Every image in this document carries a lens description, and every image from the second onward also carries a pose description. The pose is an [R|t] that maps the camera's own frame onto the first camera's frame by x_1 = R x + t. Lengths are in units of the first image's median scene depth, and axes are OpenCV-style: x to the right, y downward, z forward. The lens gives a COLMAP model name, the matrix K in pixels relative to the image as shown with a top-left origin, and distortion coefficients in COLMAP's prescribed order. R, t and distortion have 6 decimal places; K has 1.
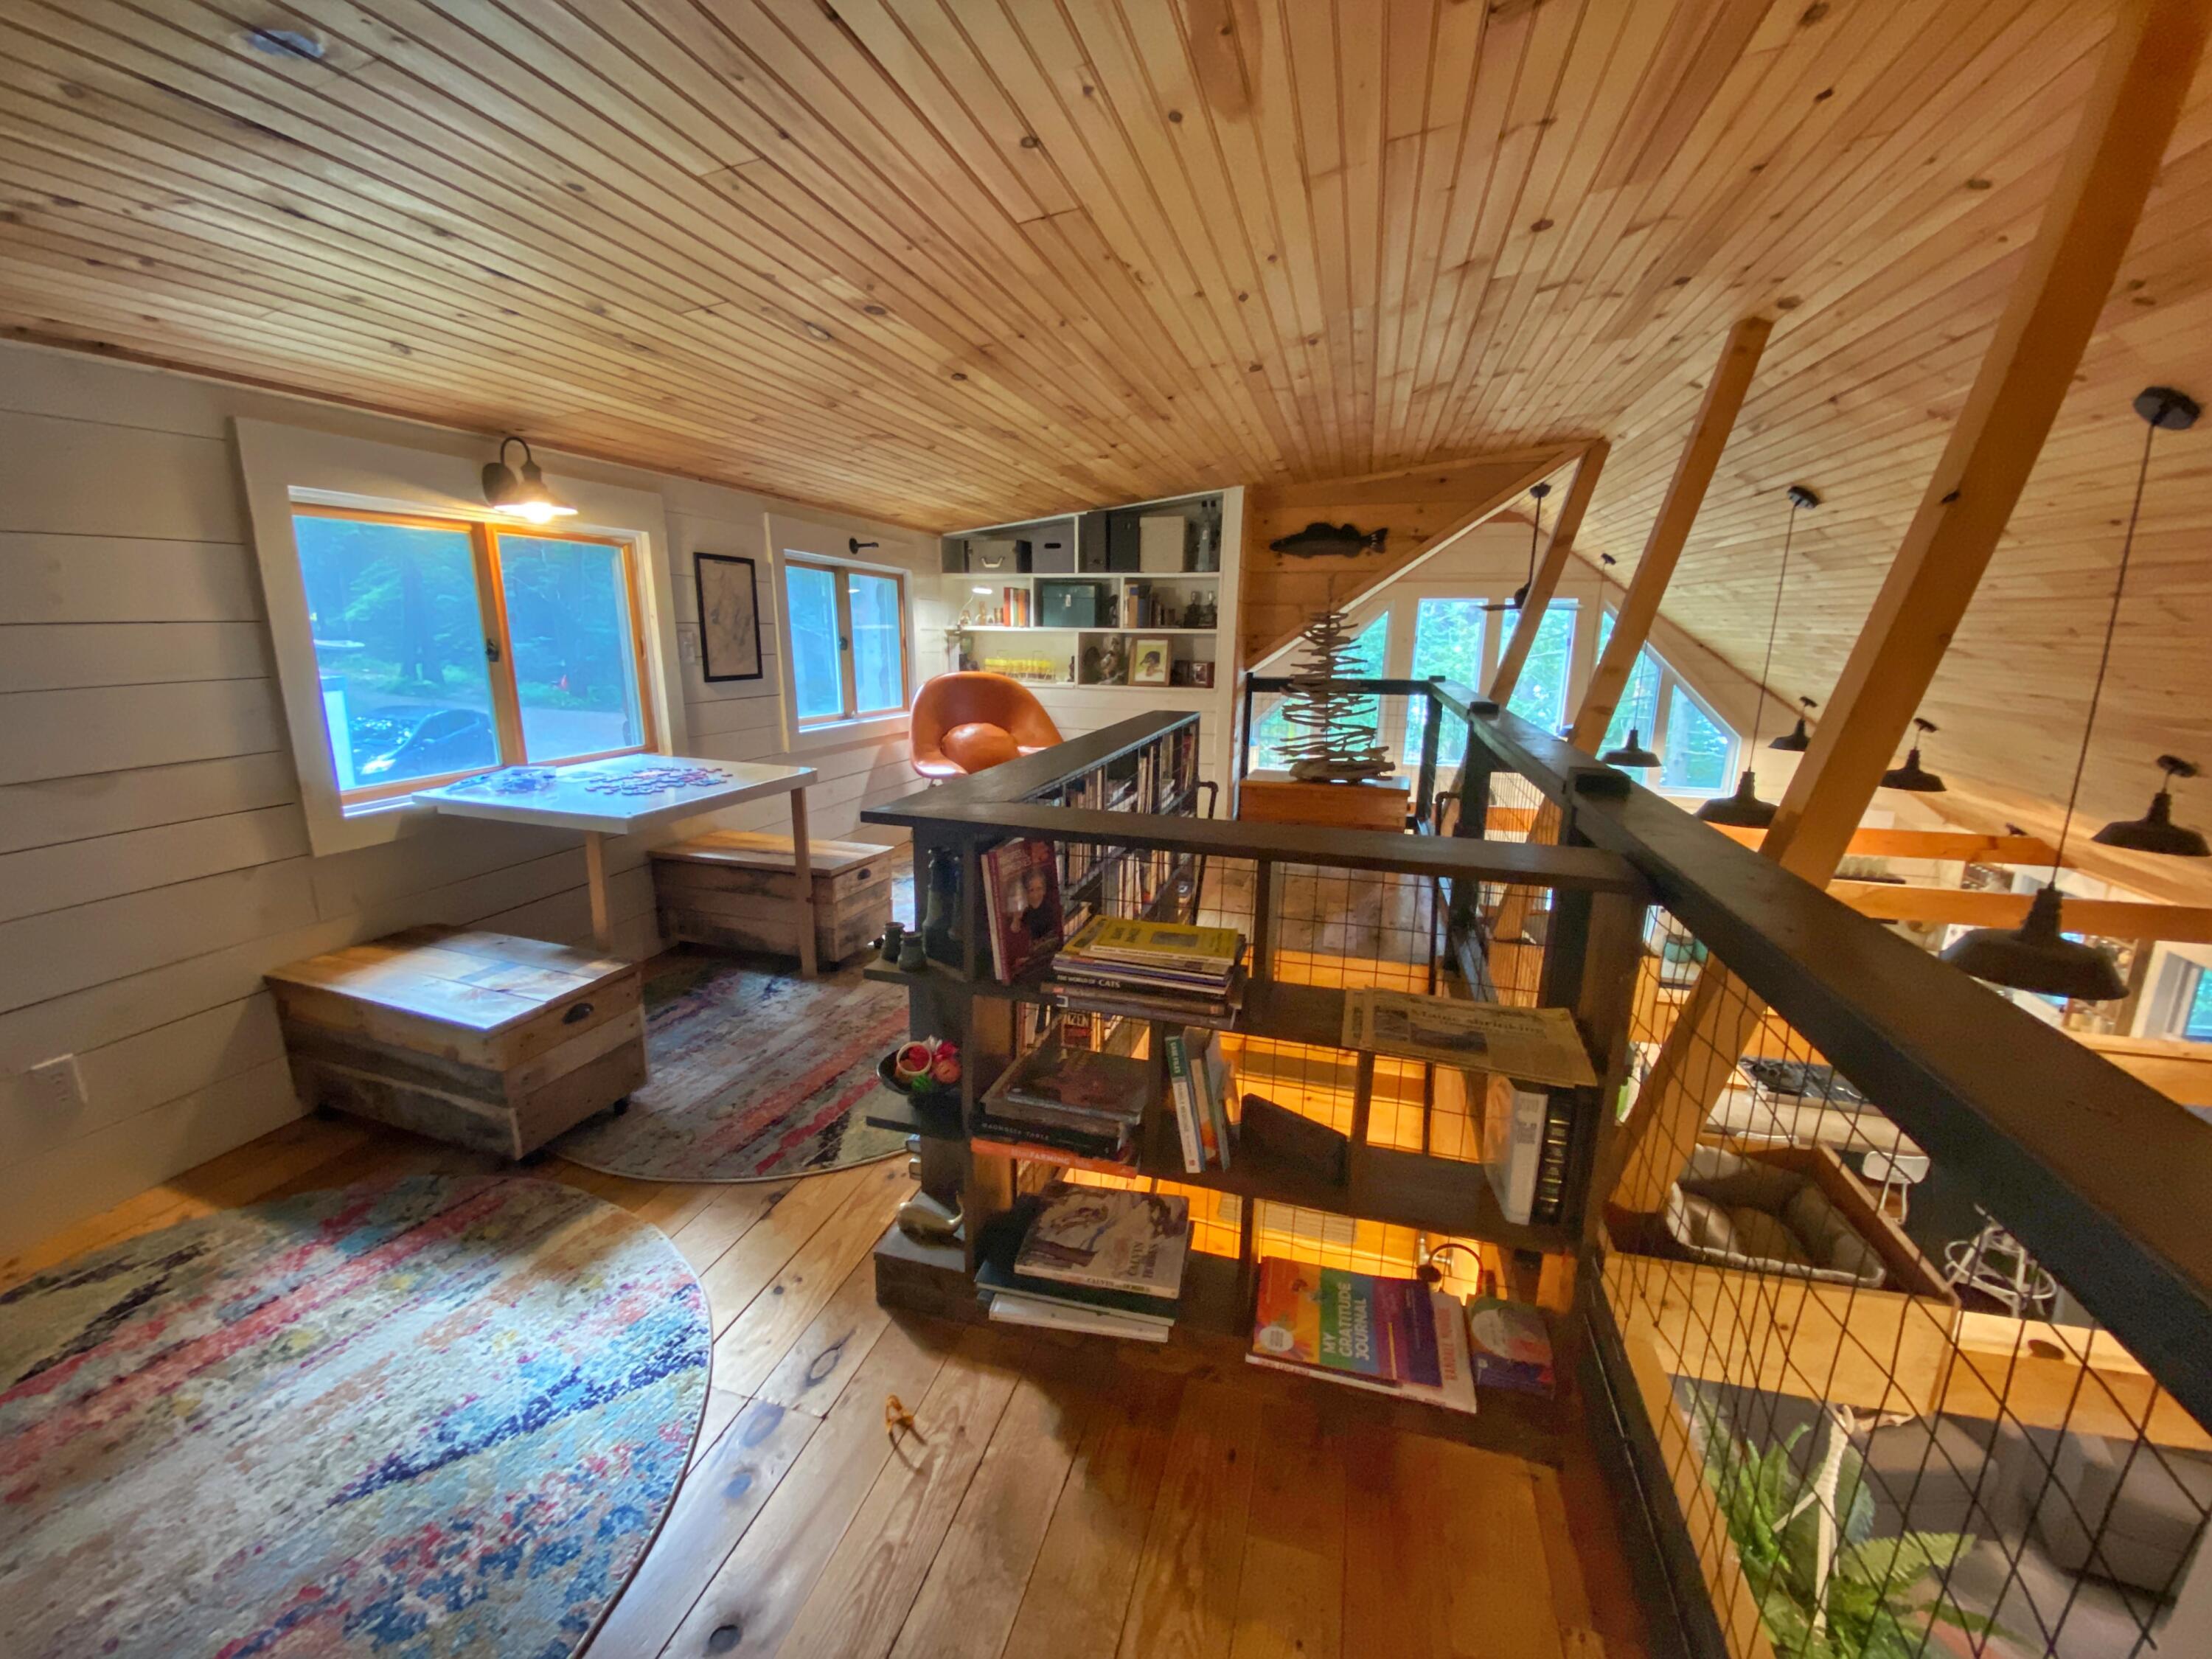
lens RADIAL K [[902.1, 0, 1112.0], [0, 902.1, 844.8], [0, 0, 1]] dist [0.036066, -0.026996]
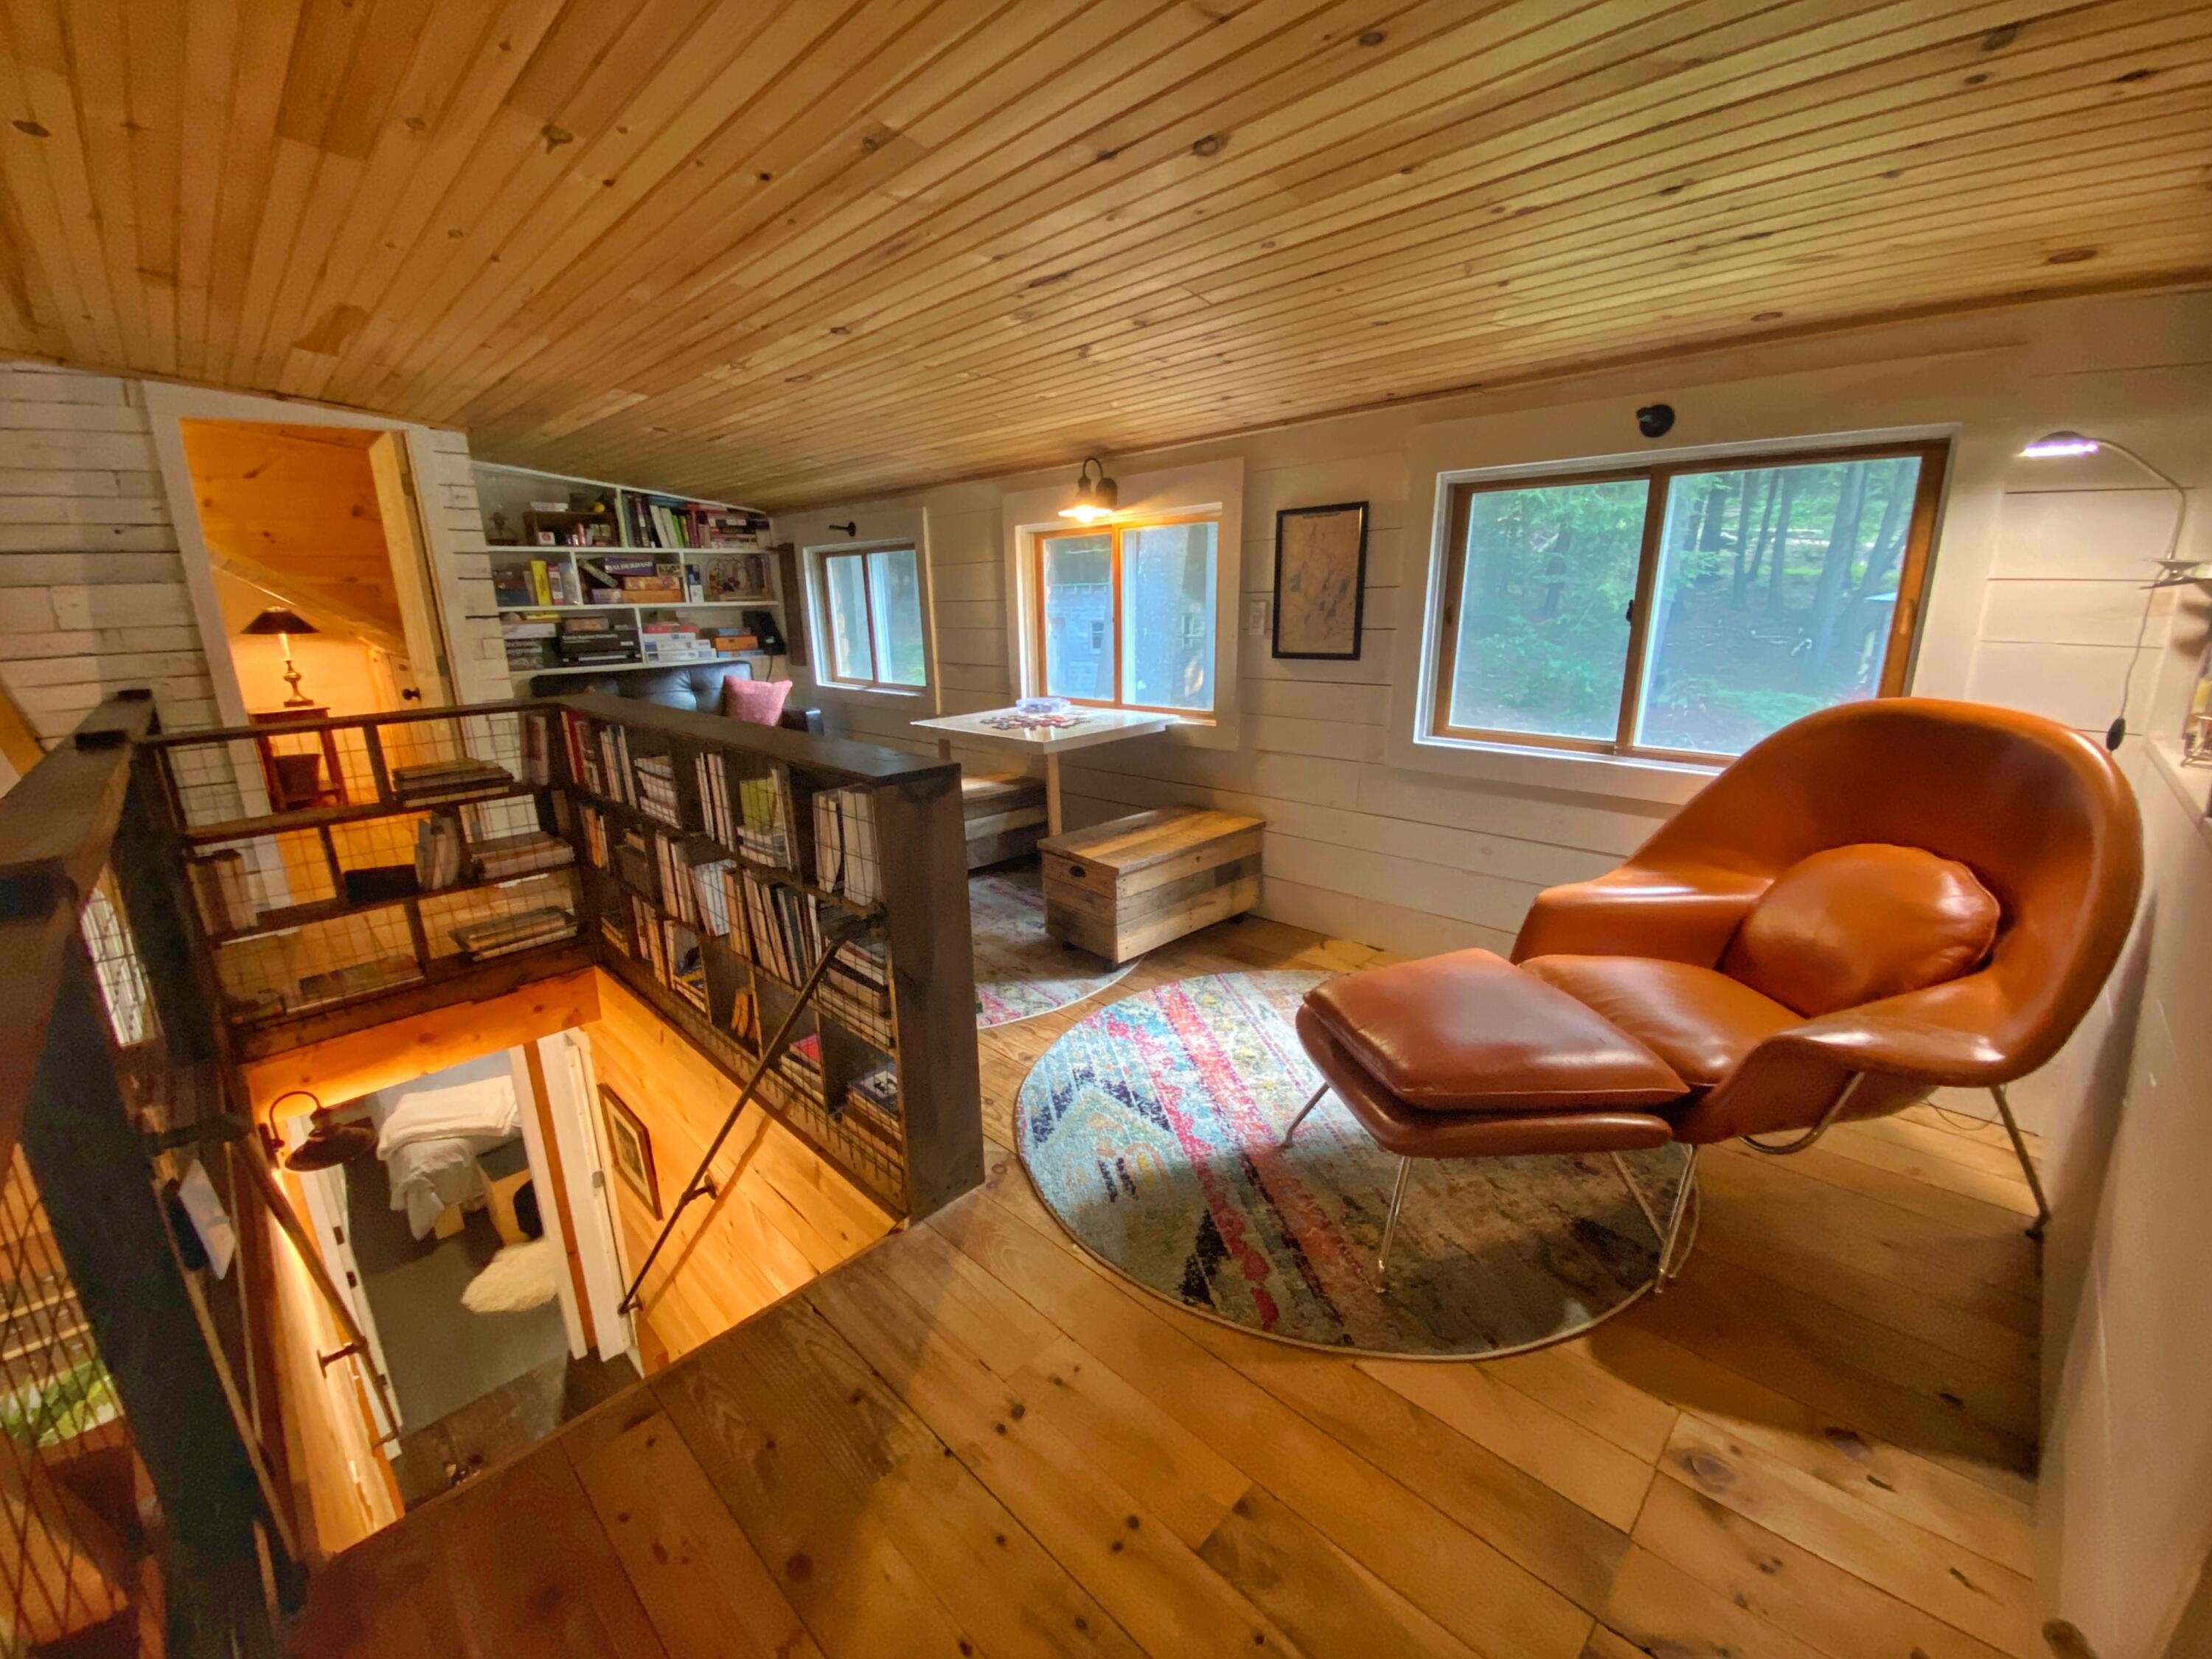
lens RADIAL K [[900.0, 0, 1107.2], [0, 900.0, 865.6], [0, 0, 1]] dist [0.018751, -0.018384]
pose [[-0.494004, 0.230733, -0.838285, 0.424893], [-0.199710, 0.908255, 0.367681, -0.286033], [0.846213, 0.349050, -0.402602, 1.285430]]
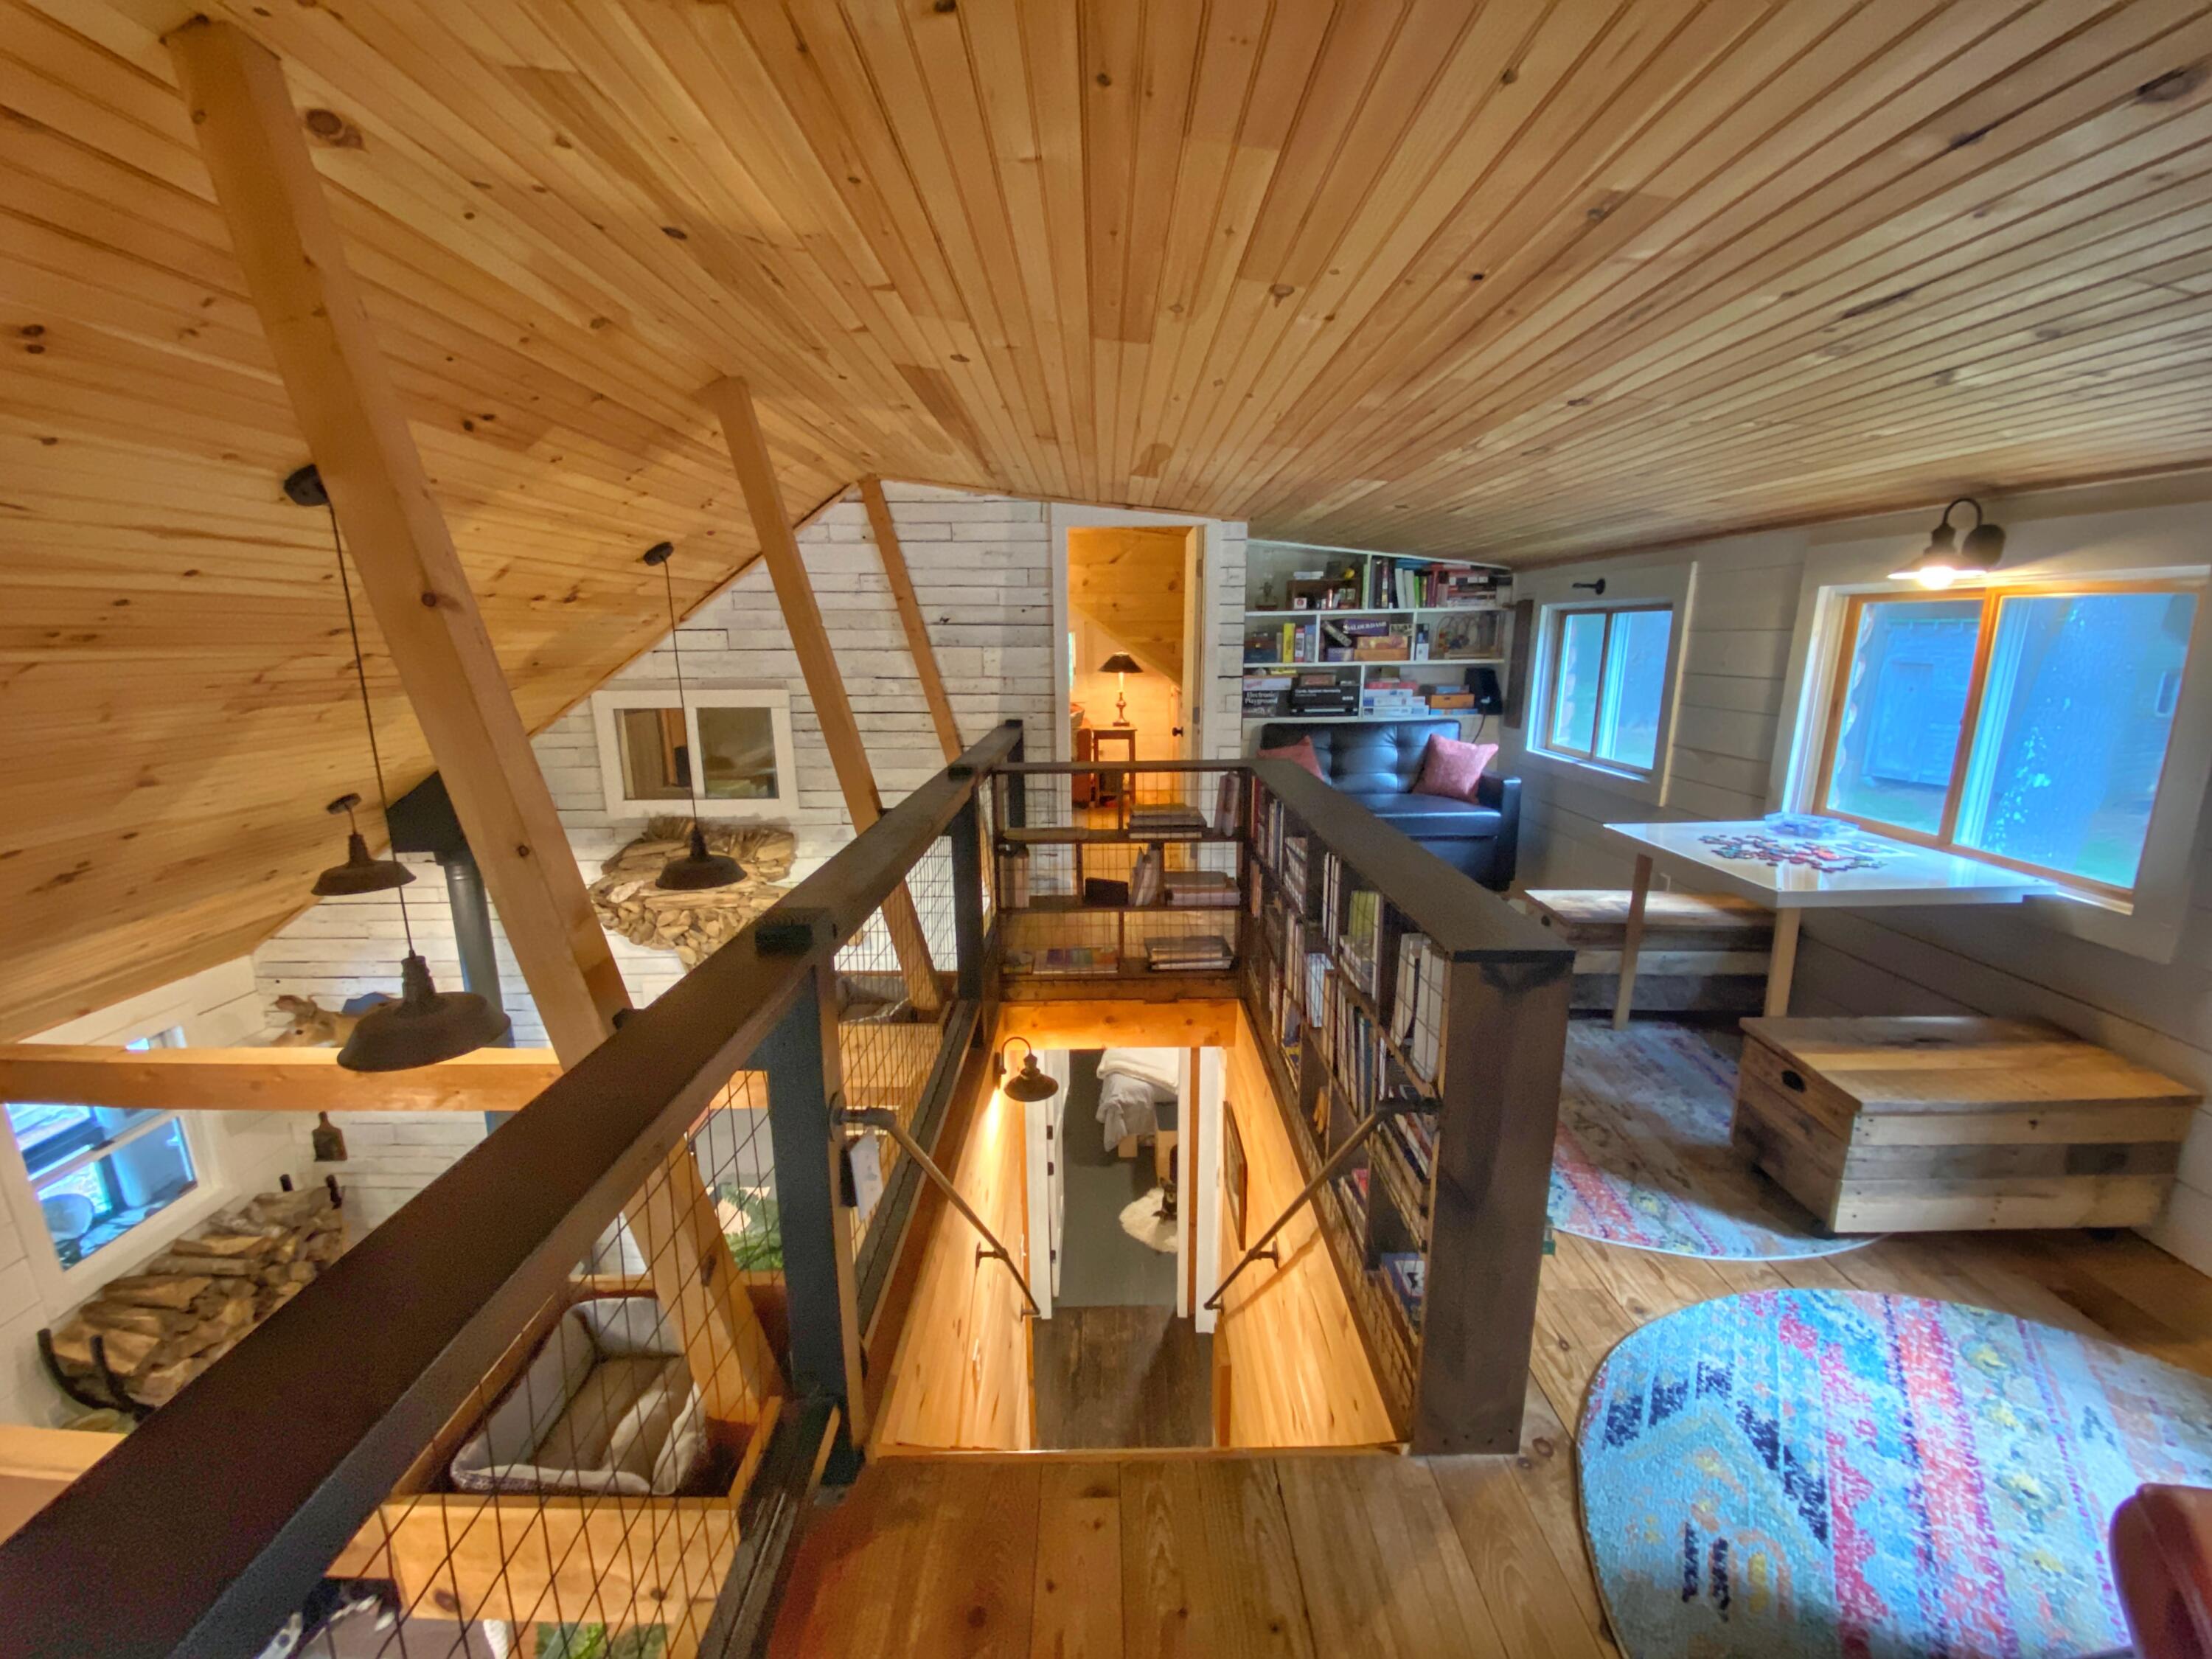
lens RADIAL K [[902.1, 0, 1112.0], [0, 902.1, 844.8], [0, 0, 1]] dist [0.036066, -0.026996]
pose [[-0.963775, 0.046089, -0.262703, 0.313916], [-0.077306, 0.894406, 0.440524, -0.347085], [0.255267, 0.444875, -0.858444, 1.260149]]
